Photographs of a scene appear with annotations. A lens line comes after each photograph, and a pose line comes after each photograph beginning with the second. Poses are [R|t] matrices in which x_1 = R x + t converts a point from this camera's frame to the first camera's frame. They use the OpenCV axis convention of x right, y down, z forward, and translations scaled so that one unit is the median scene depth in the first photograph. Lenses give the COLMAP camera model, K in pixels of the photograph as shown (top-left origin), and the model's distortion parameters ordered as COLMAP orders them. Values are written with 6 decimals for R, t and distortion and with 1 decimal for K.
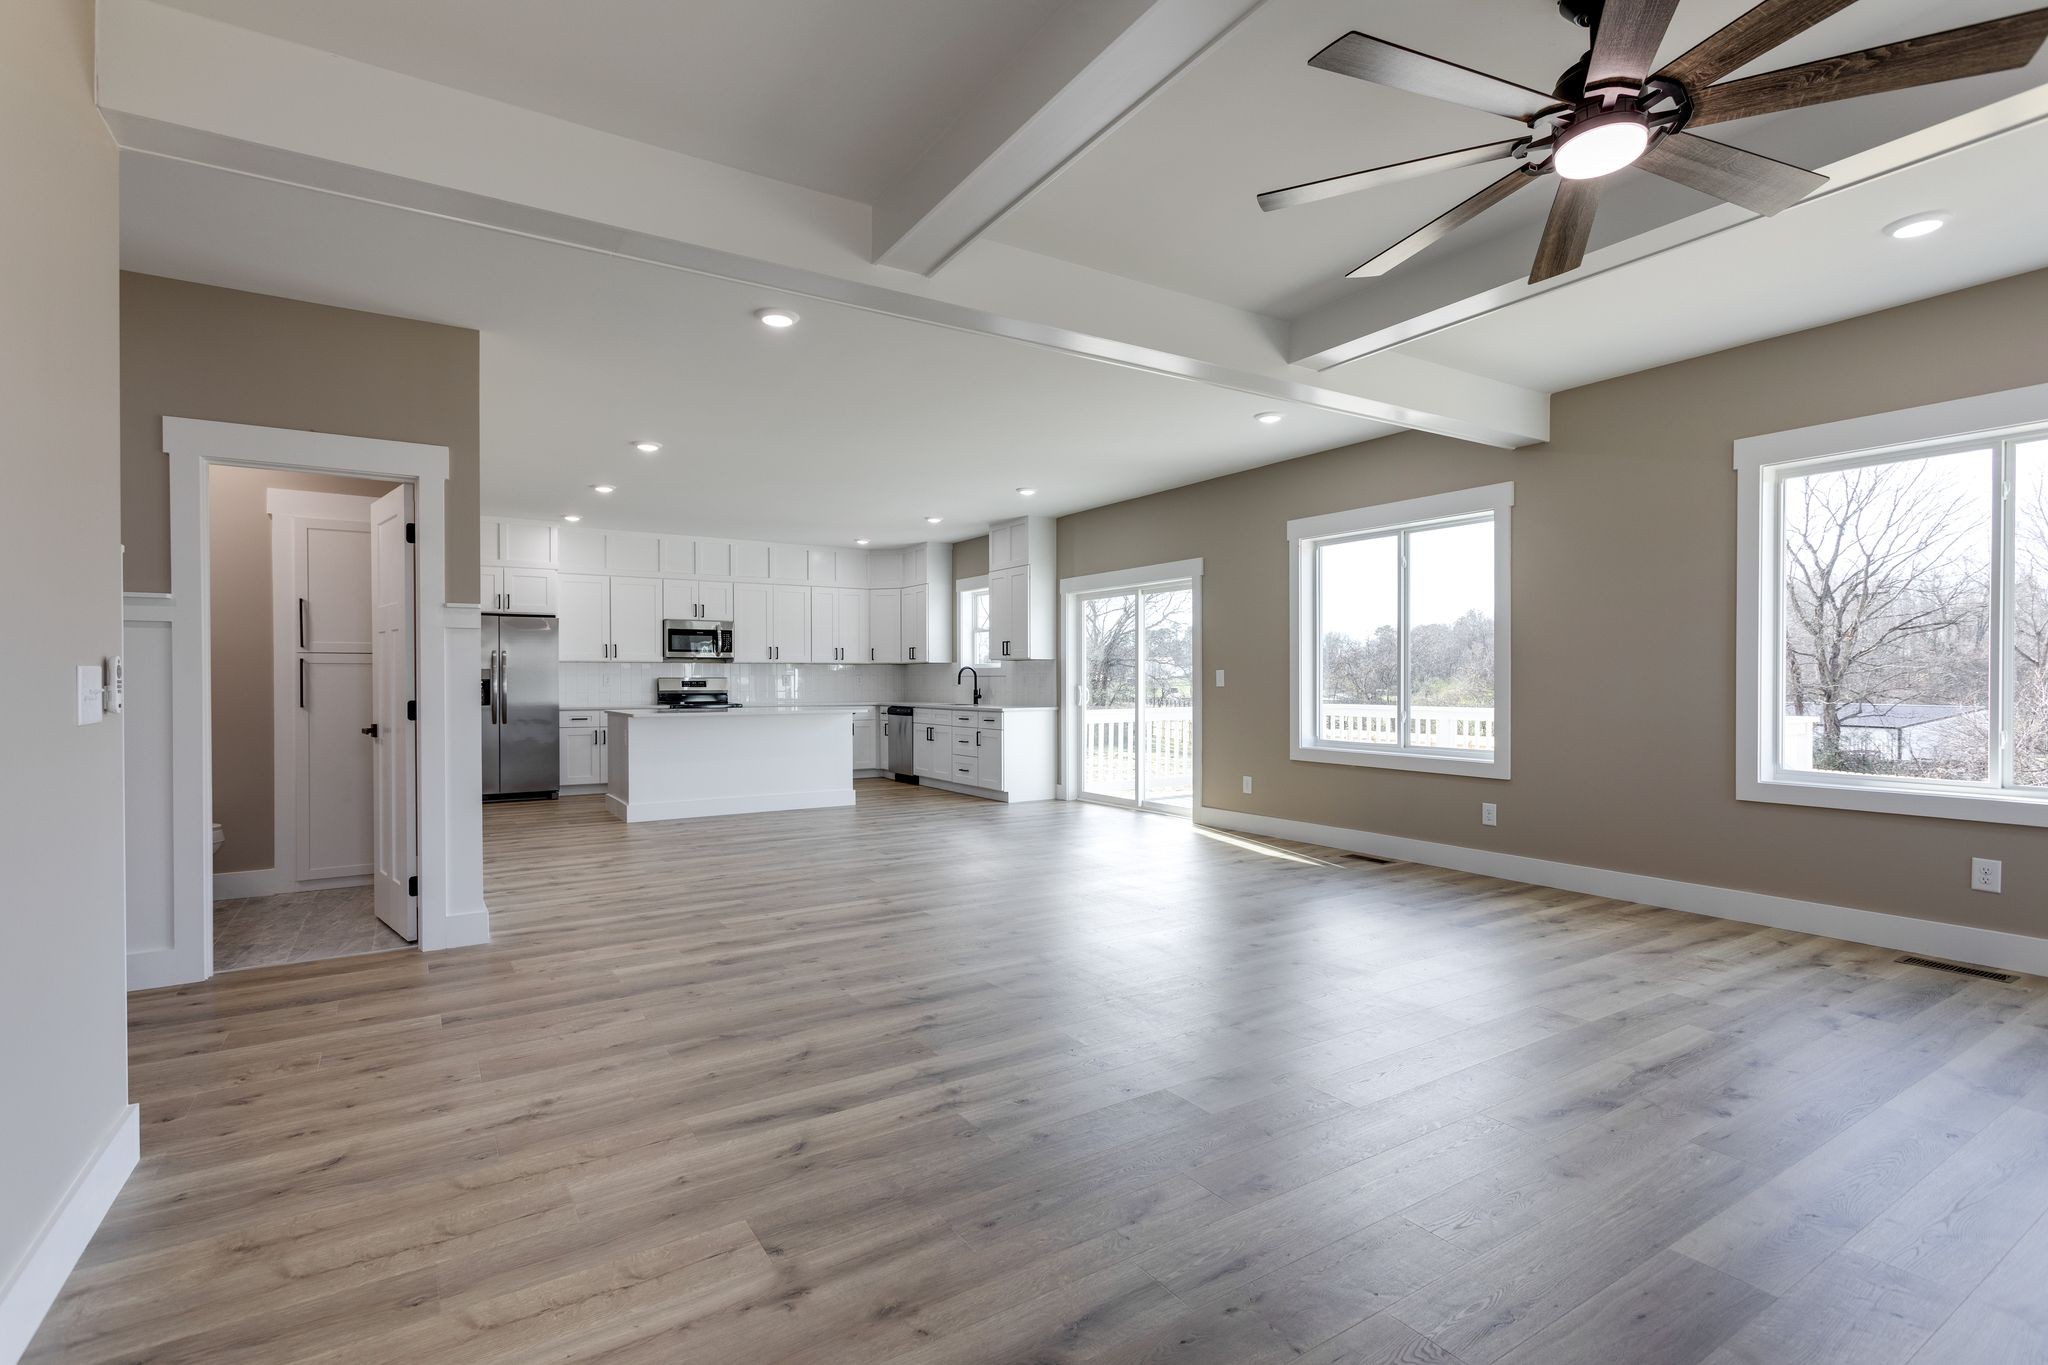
lens RADIAL K [[965.1, 0, 1024.0], [0, 965.1, 682.5], [0, 0, 1]] dist [0.002446, 0.002237]
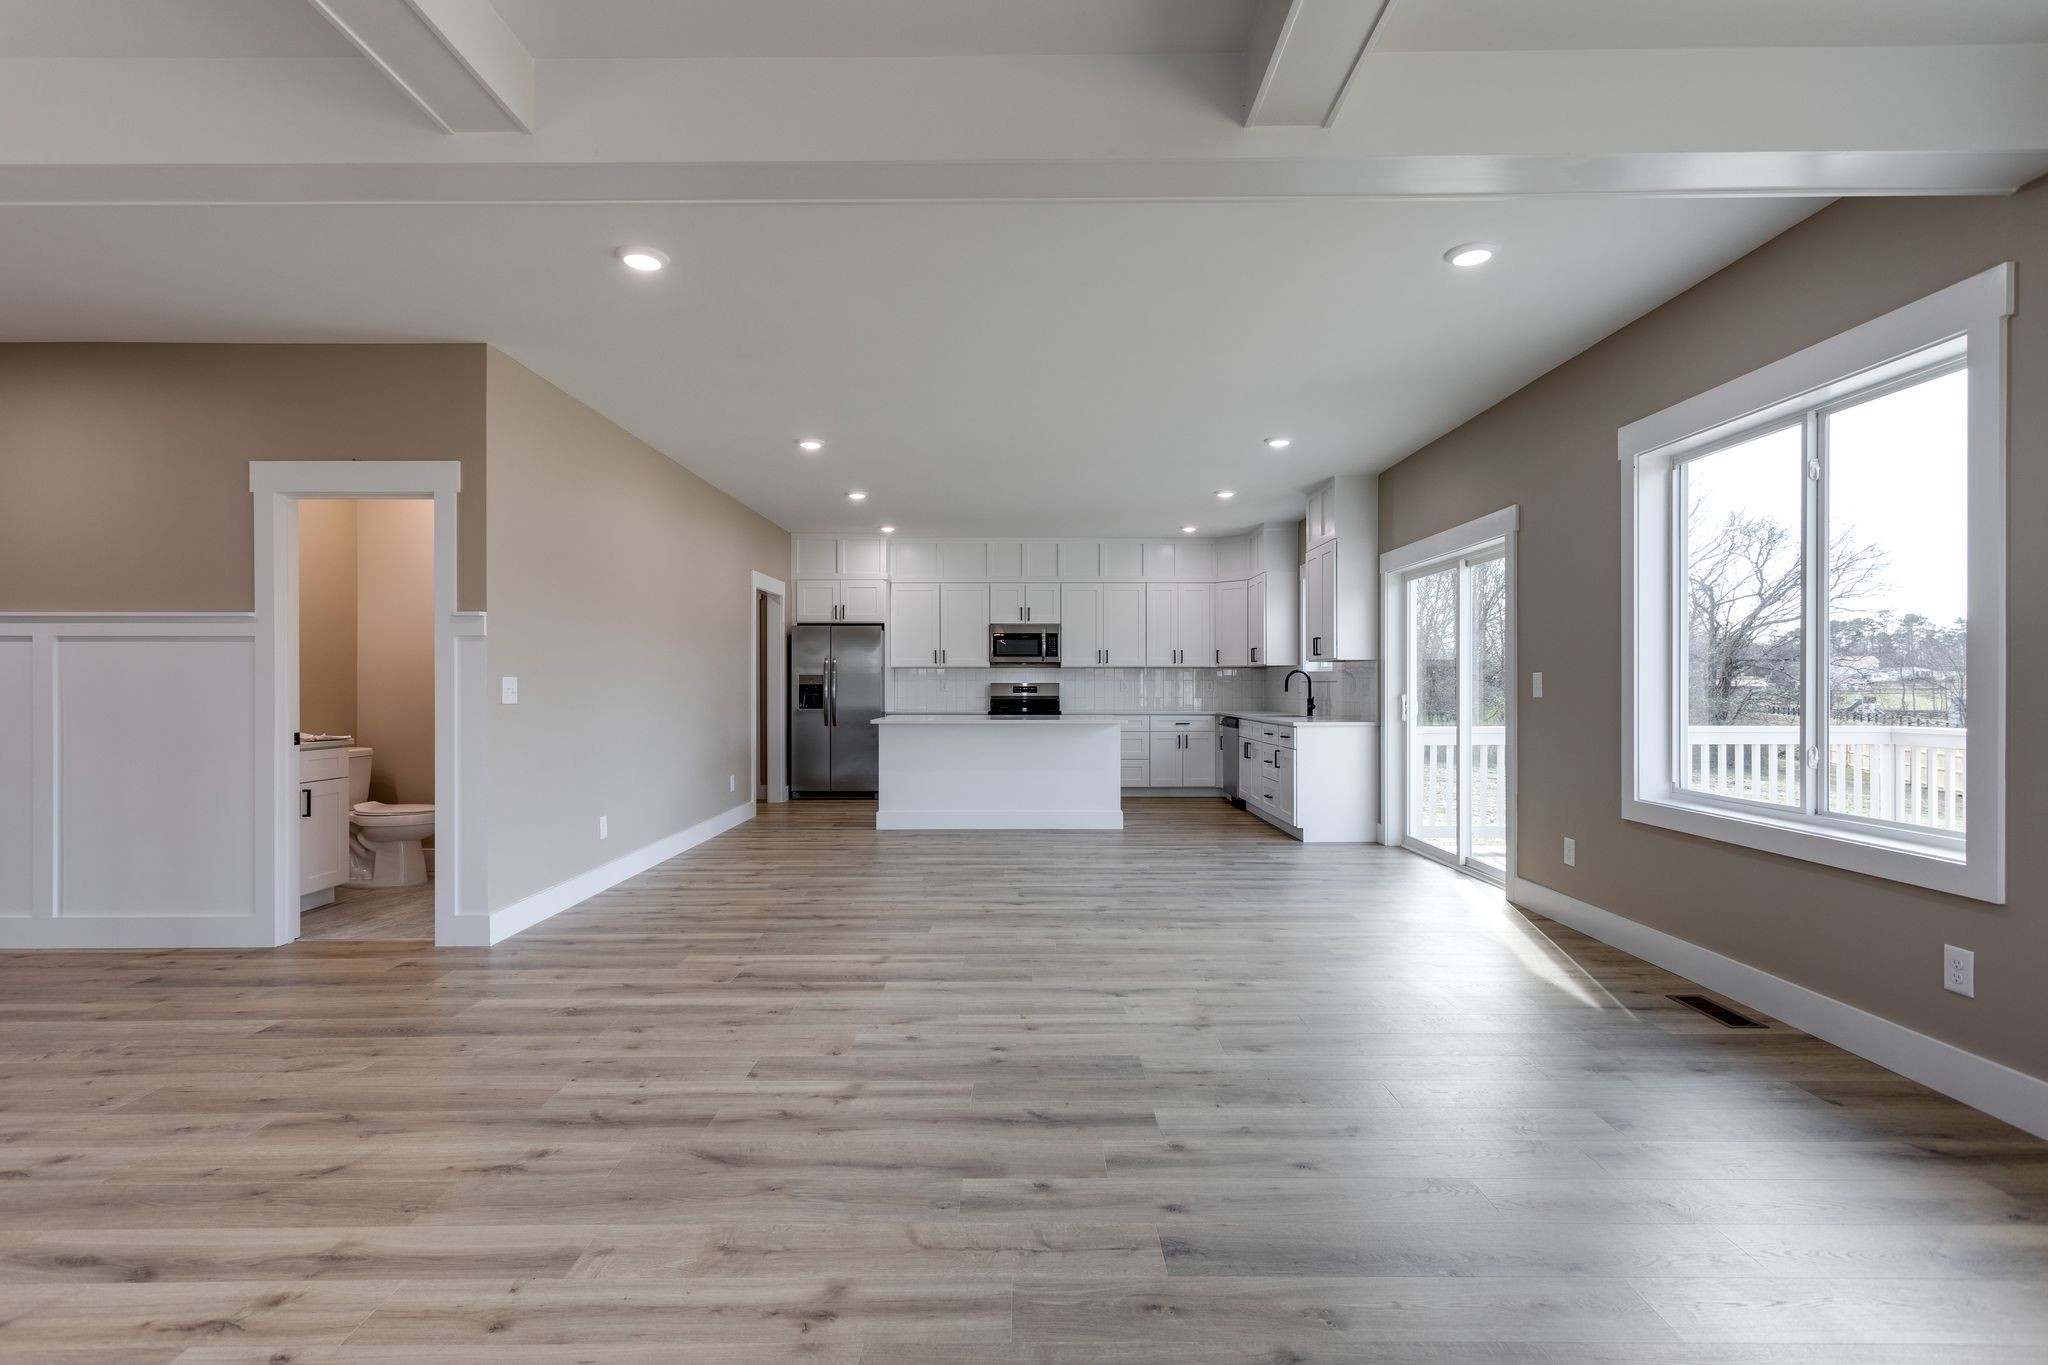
lens RADIAL K [[965.1, 0, 1024.0], [0, 965.1, 682.5], [0, 0, 1]] dist [0.002446, 0.002237]
pose [[0.840837, 0.000199, -0.541289, 0.255557], [-0.002942, 0.999987, -0.004204, -0.002011], [0.541281, 0.005127, 0.840826, 0.249329]]
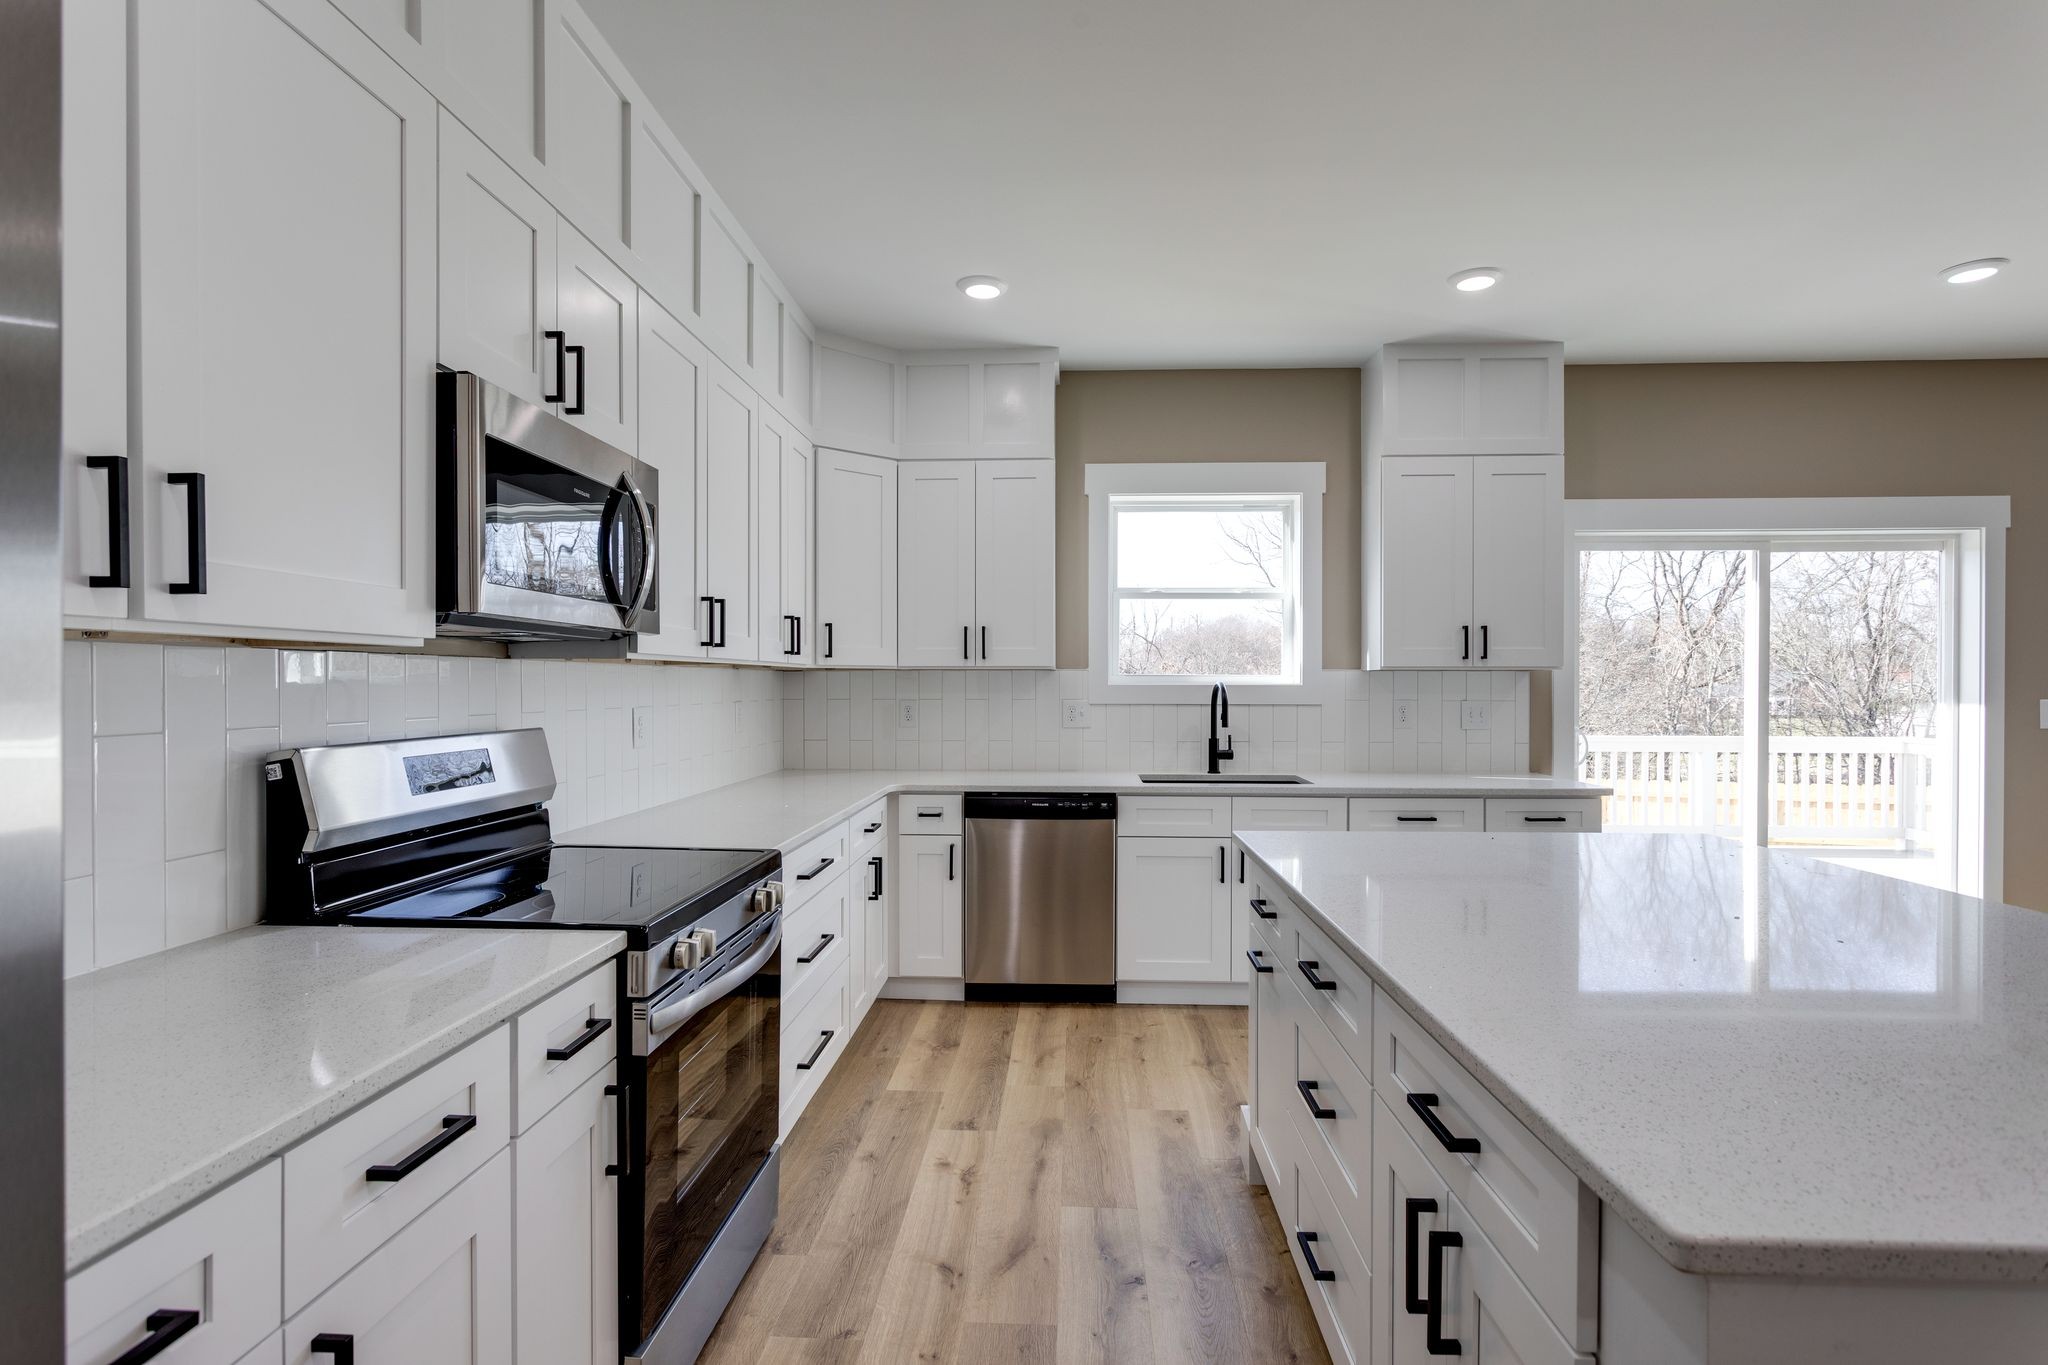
lens RADIAL K [[1000.7, 0, 1024.0], [0, 1000.7, 682.5], [0, 0, 1]] dist [0.000432, 0.000308]
pose [[0.584700, 0.000404, 0.811250, -0.600654], [-0.001213, 0.999999, 0.000377, -0.022428], [-0.811249, -0.001205, 0.584700, 1.110342]]
